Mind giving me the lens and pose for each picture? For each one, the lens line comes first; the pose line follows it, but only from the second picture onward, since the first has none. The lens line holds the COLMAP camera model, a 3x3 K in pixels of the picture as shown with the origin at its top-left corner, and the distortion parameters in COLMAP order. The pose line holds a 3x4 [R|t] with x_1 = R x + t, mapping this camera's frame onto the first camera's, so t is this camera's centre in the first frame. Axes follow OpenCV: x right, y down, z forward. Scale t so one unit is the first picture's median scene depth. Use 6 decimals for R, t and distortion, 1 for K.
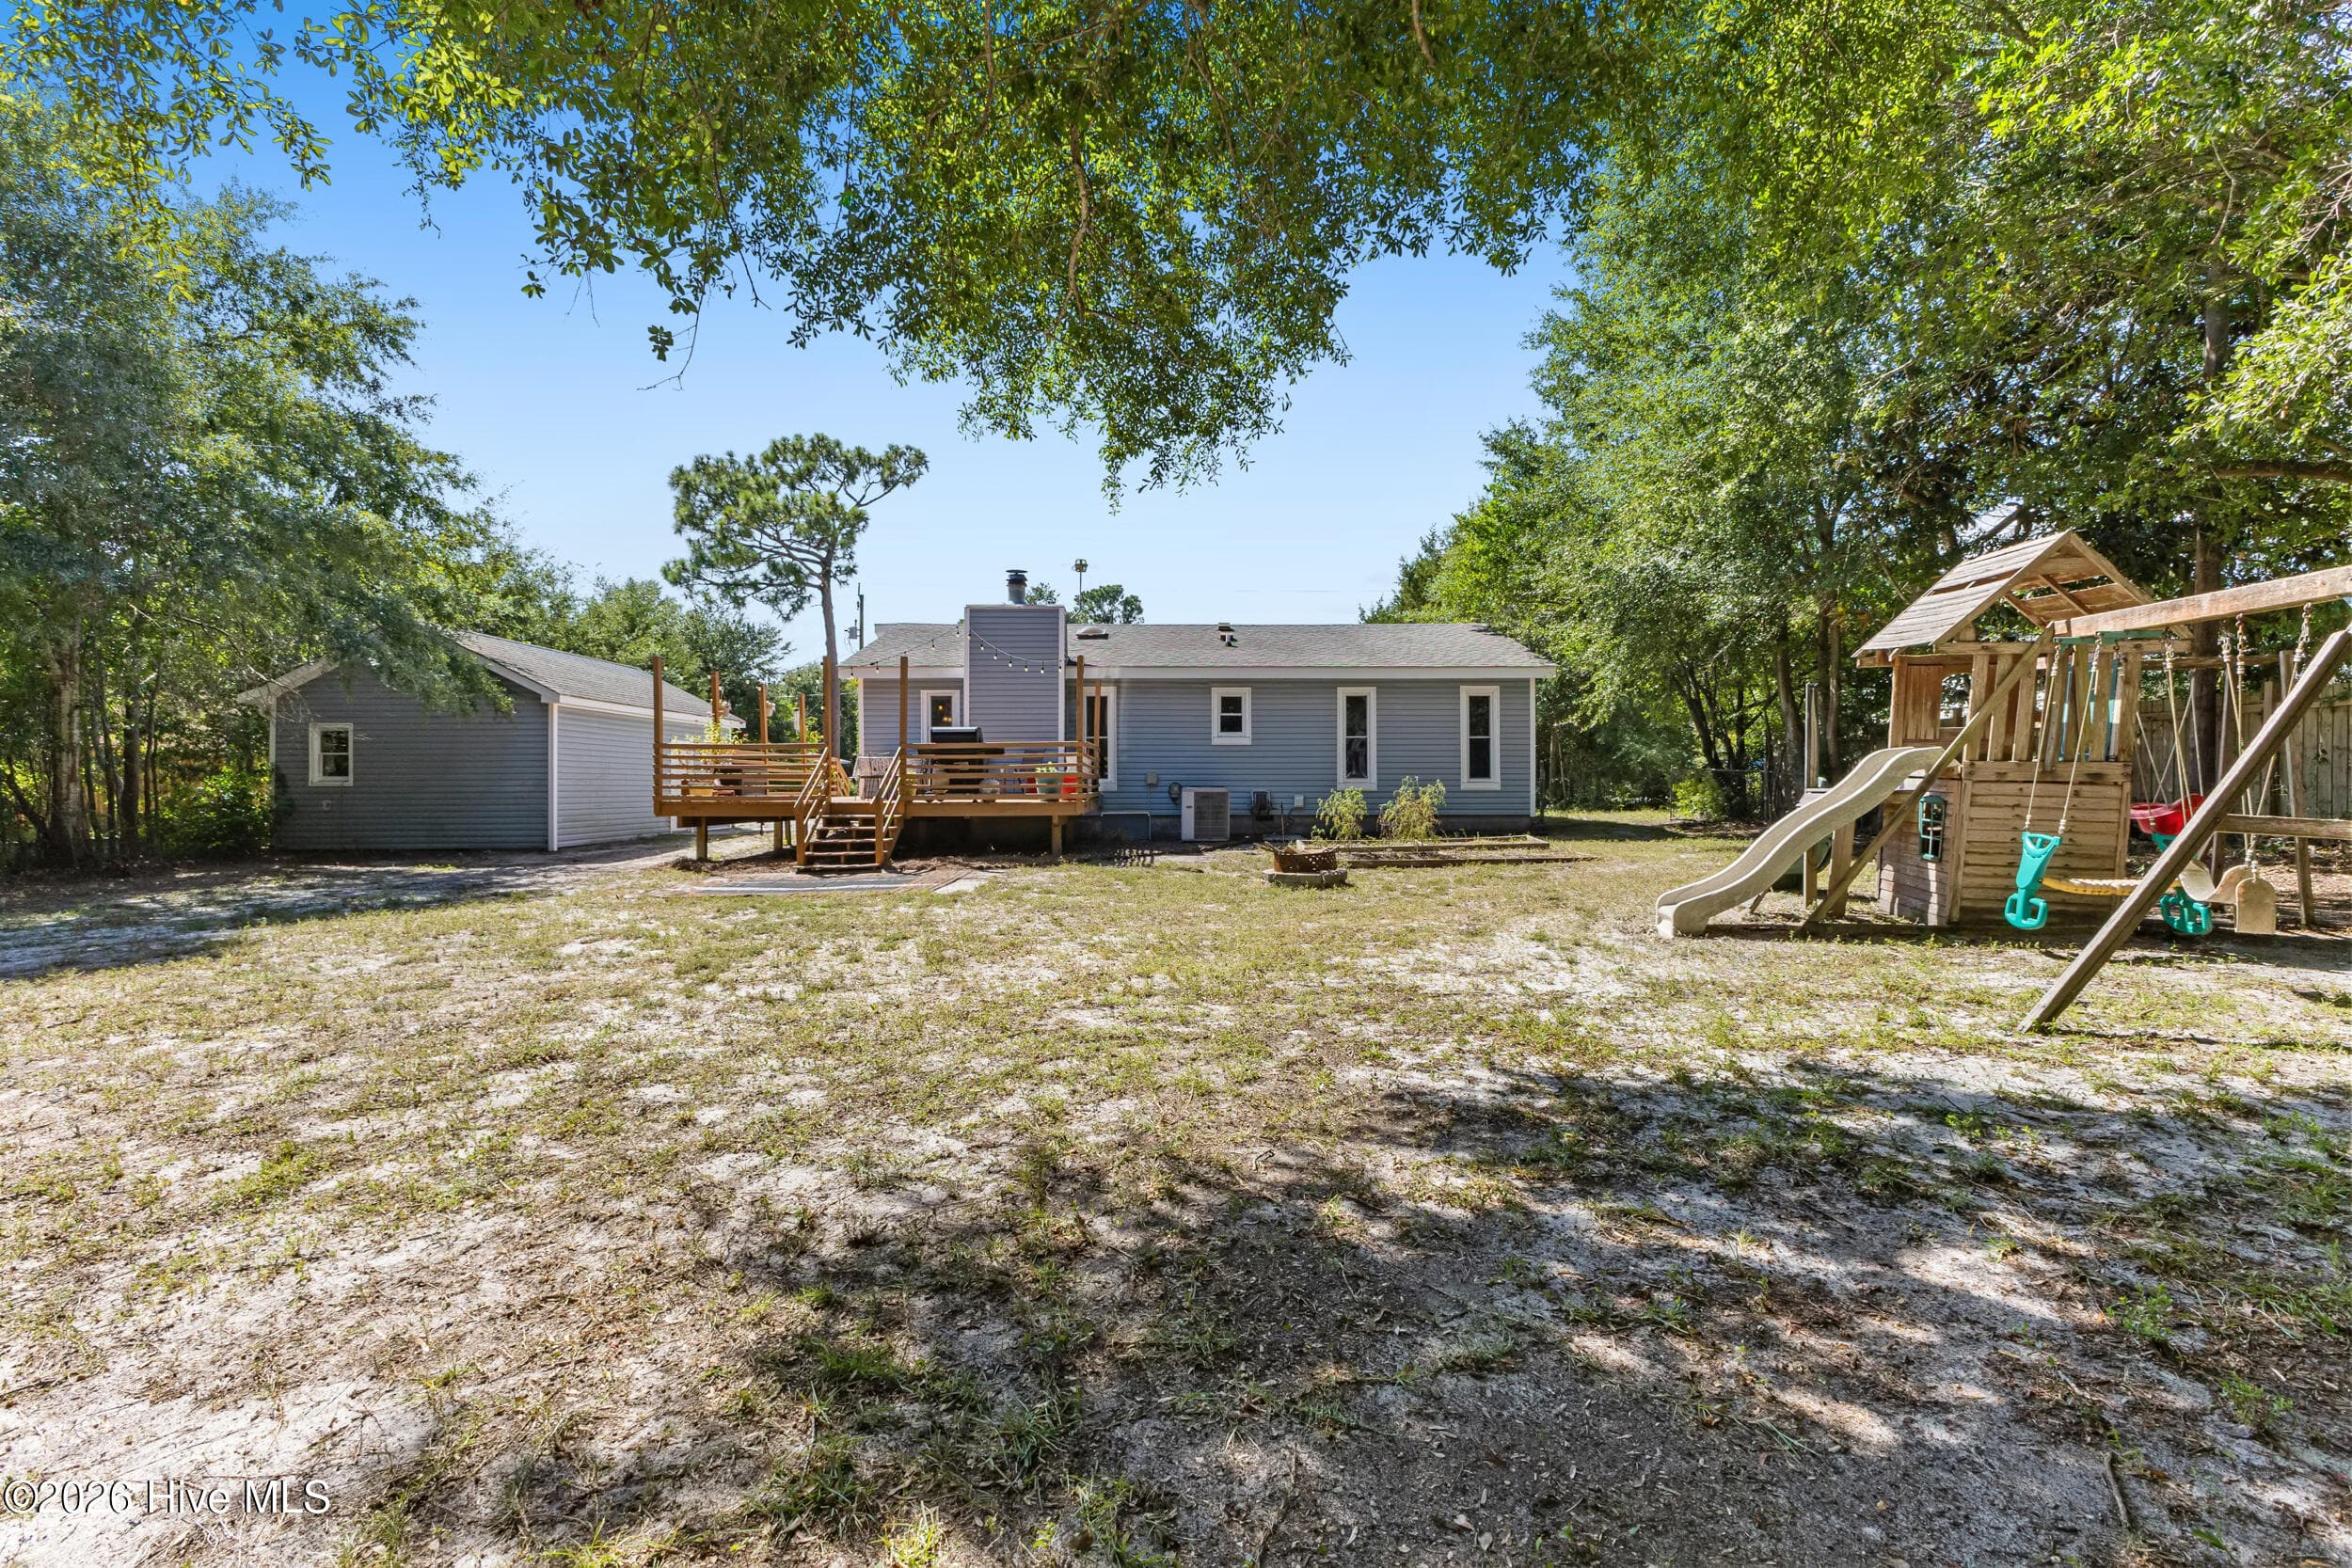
lens RADIAL K [[1061.2, 0, 1176.0], [0, 1061.2, 784.0], [0, 0, 1]] dist [0.017386, -0.000197]
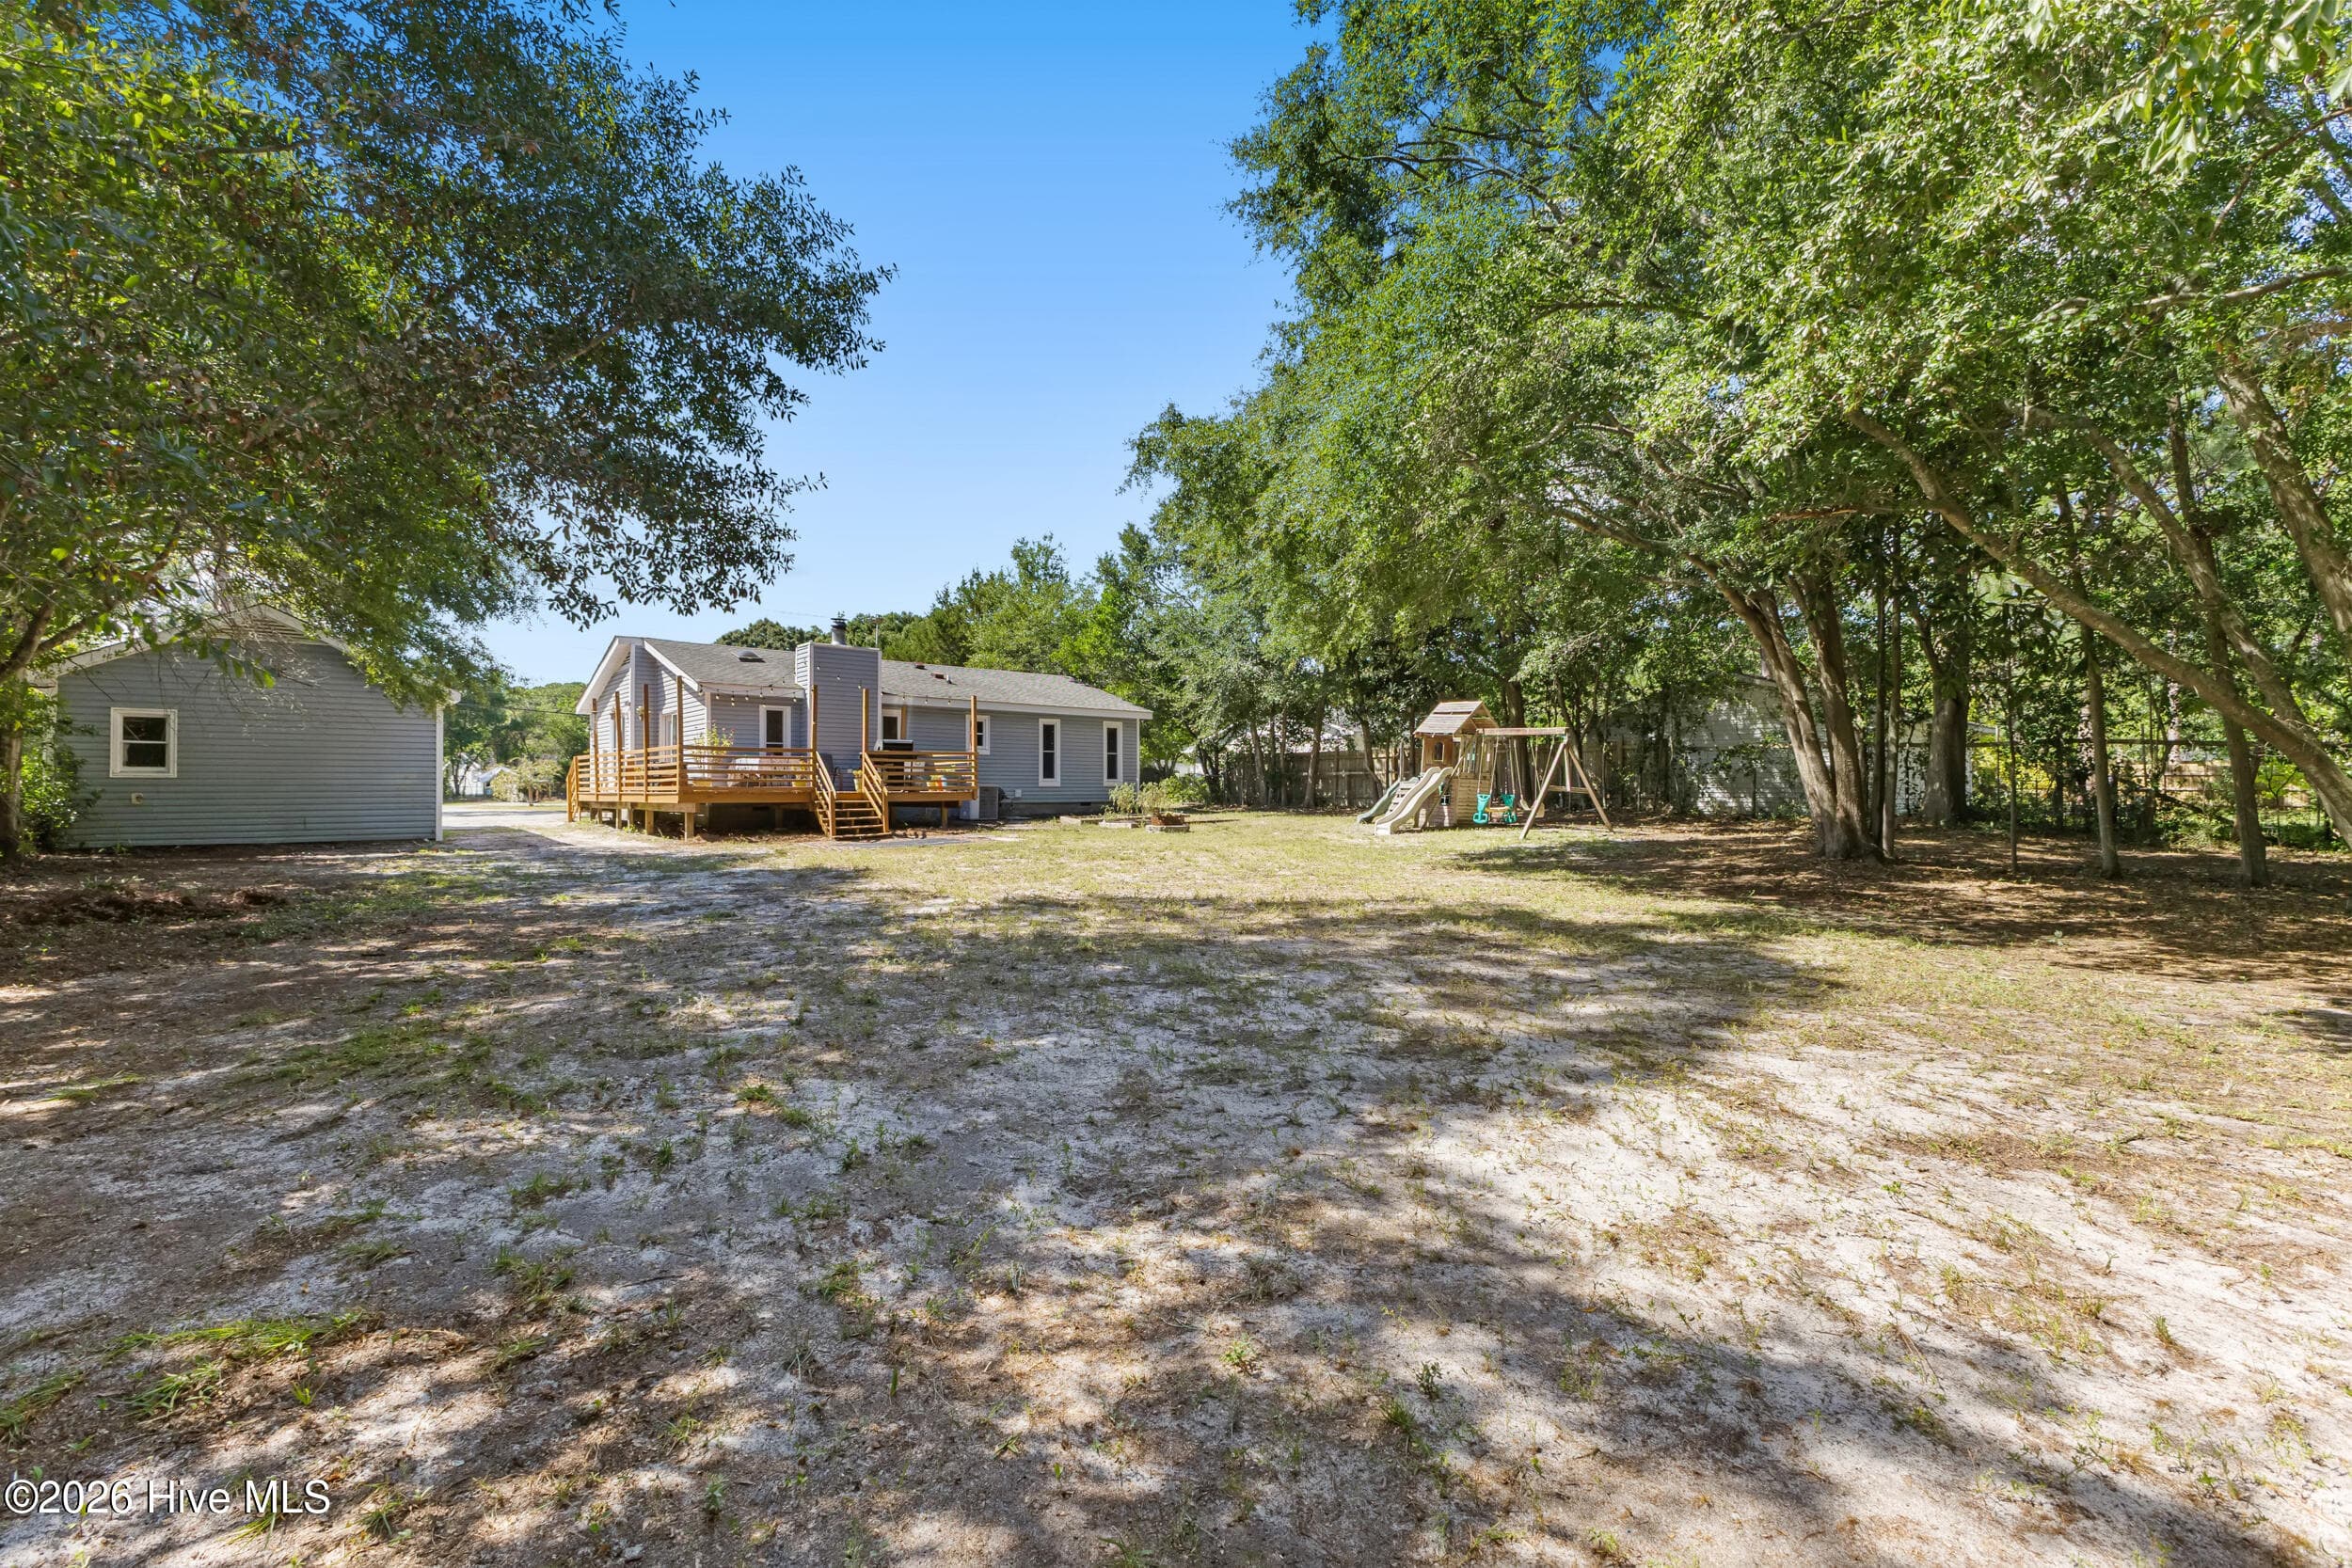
lens RADIAL K [[1116.4, 0, 1176.0], [0, 1116.4, 784.0], [0, 0, 1]] dist [0.000583, 0.000087]
pose [[0.734188, 0.004445, 0.678932, -0.954058], [-0.002141, 0.999989, -0.004232, 0.012499], [-0.678943, 0.001653, 0.734189, -0.386567]]
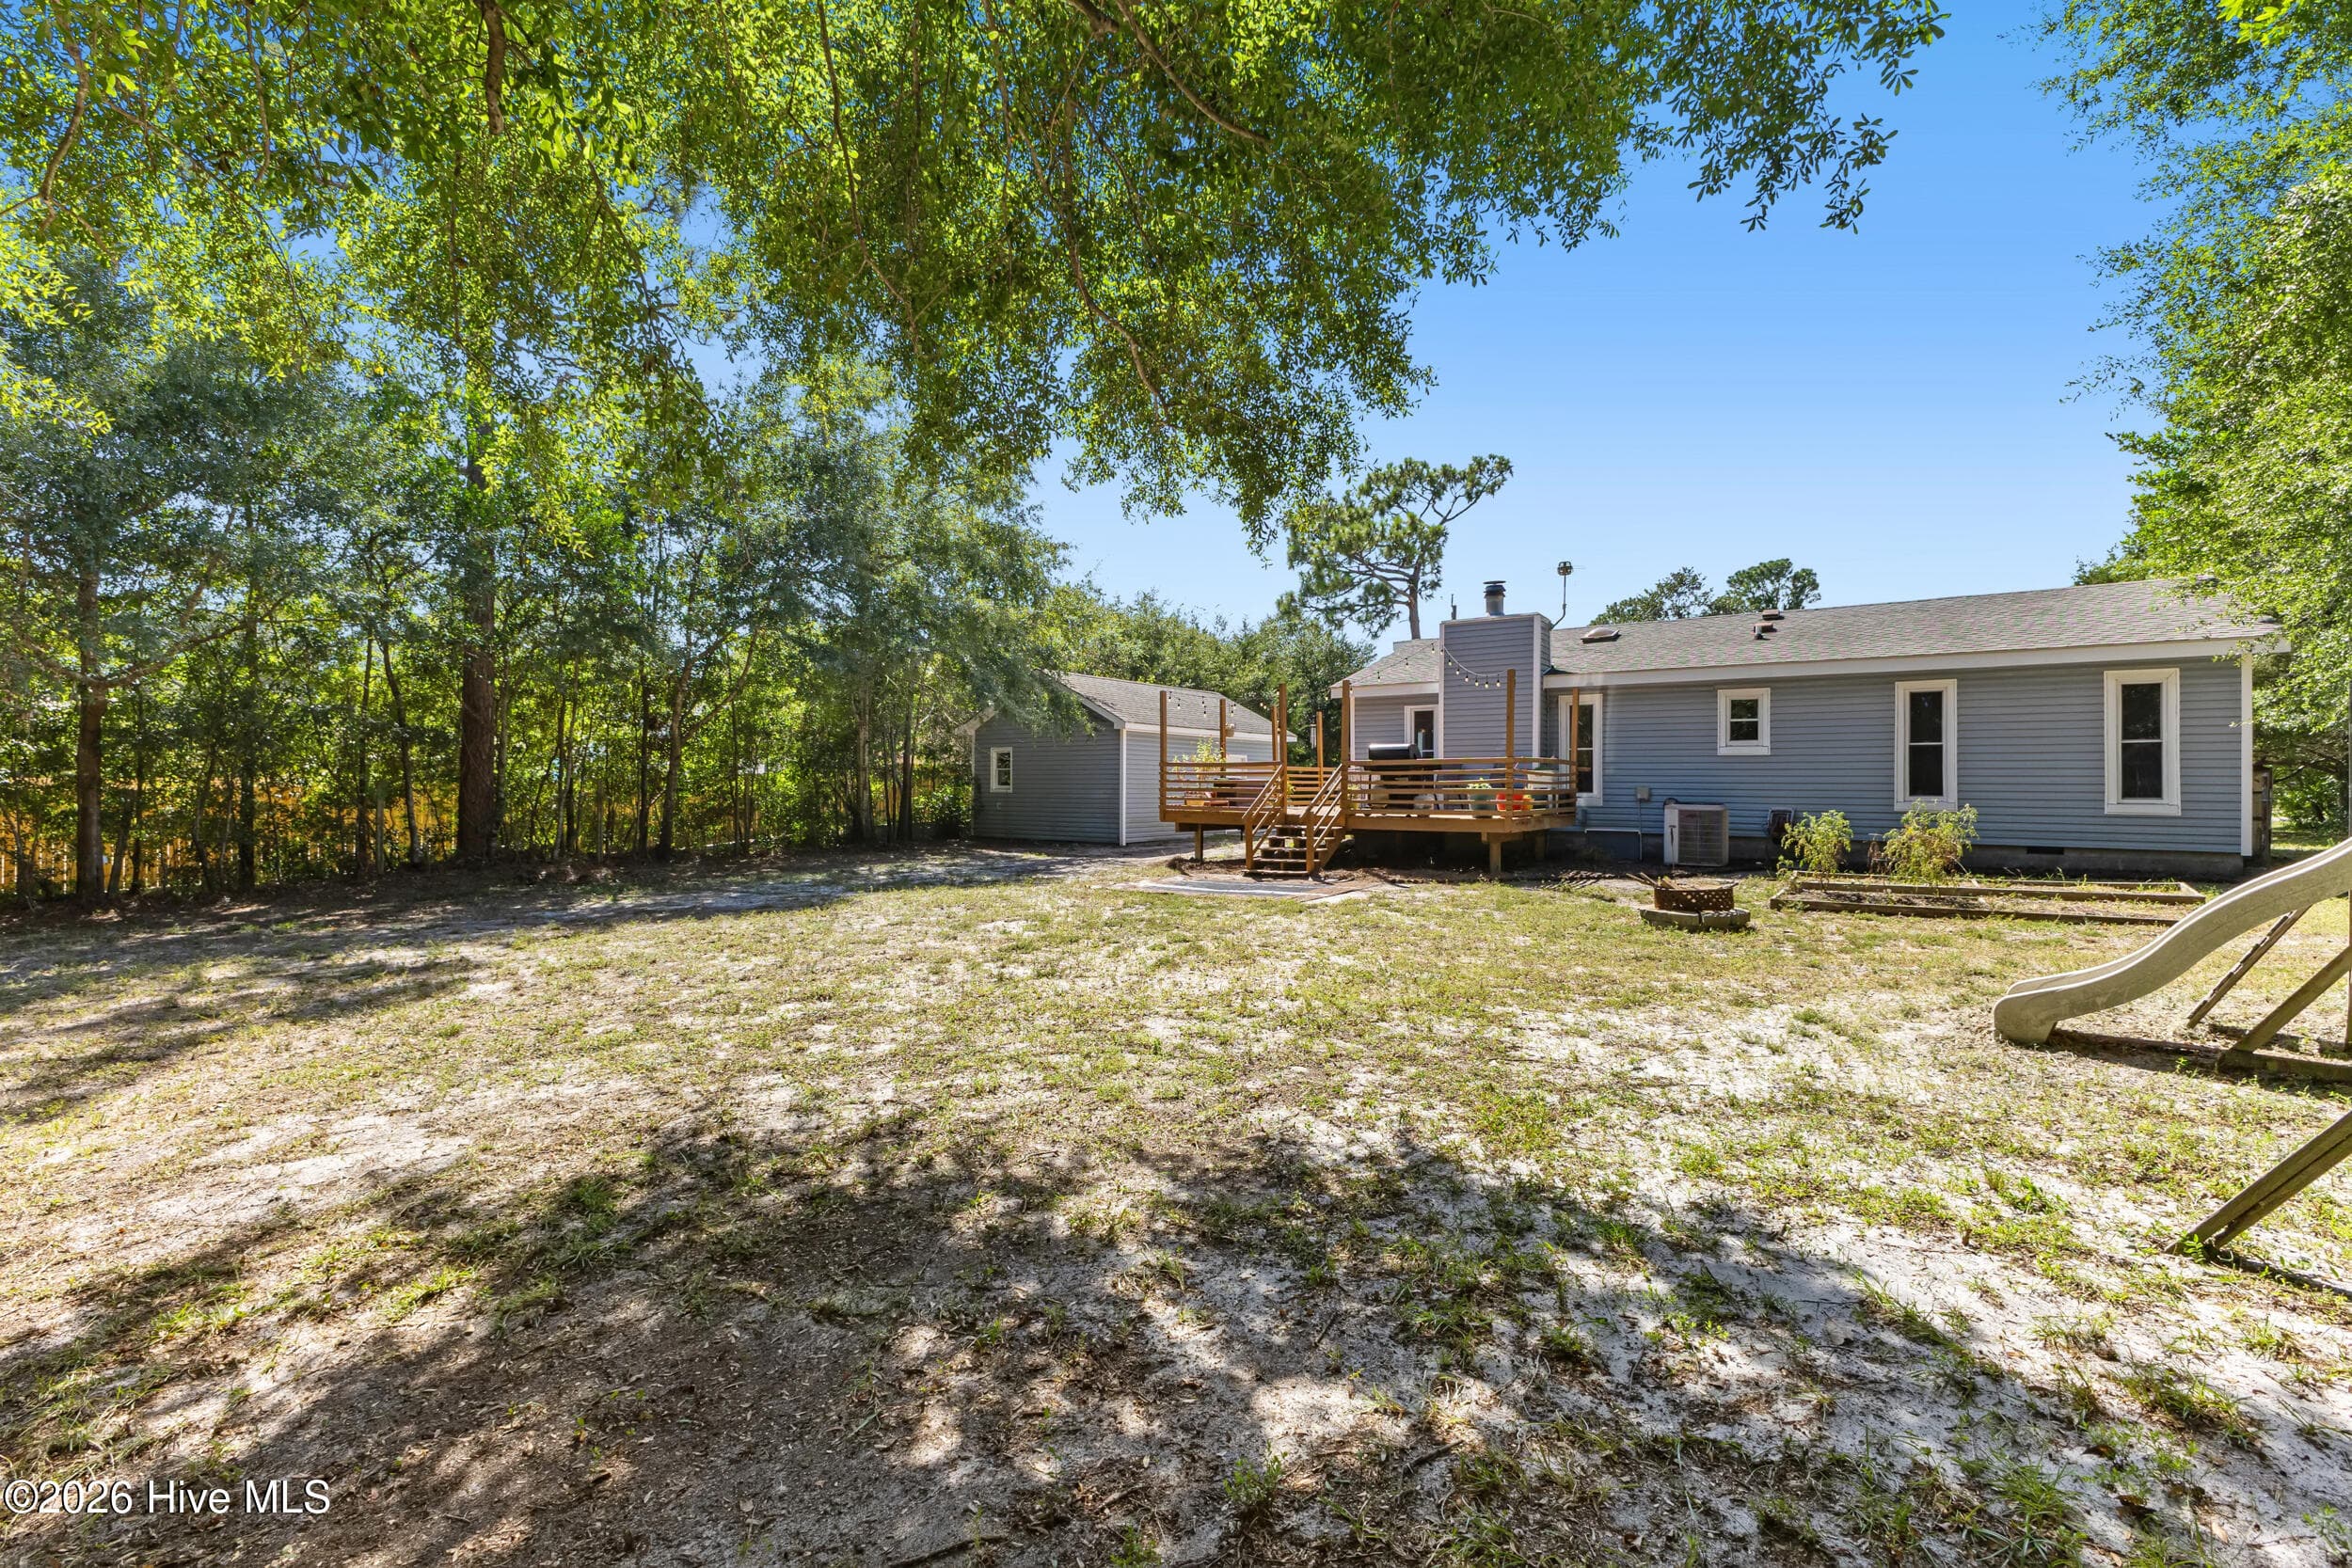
lens RADIAL K [[1036.9, 0, 1135.5], [0, 1036.9, 783.2], [0, 0, 1]] dist [0.007211, 0.000181]
pose [[0.798850, 0.004949, -0.601510, 0.197573], [-0.005555, 0.999984, 0.000851, -0.014605], [0.601504, 0.002662, 0.798865, 0.033101]]
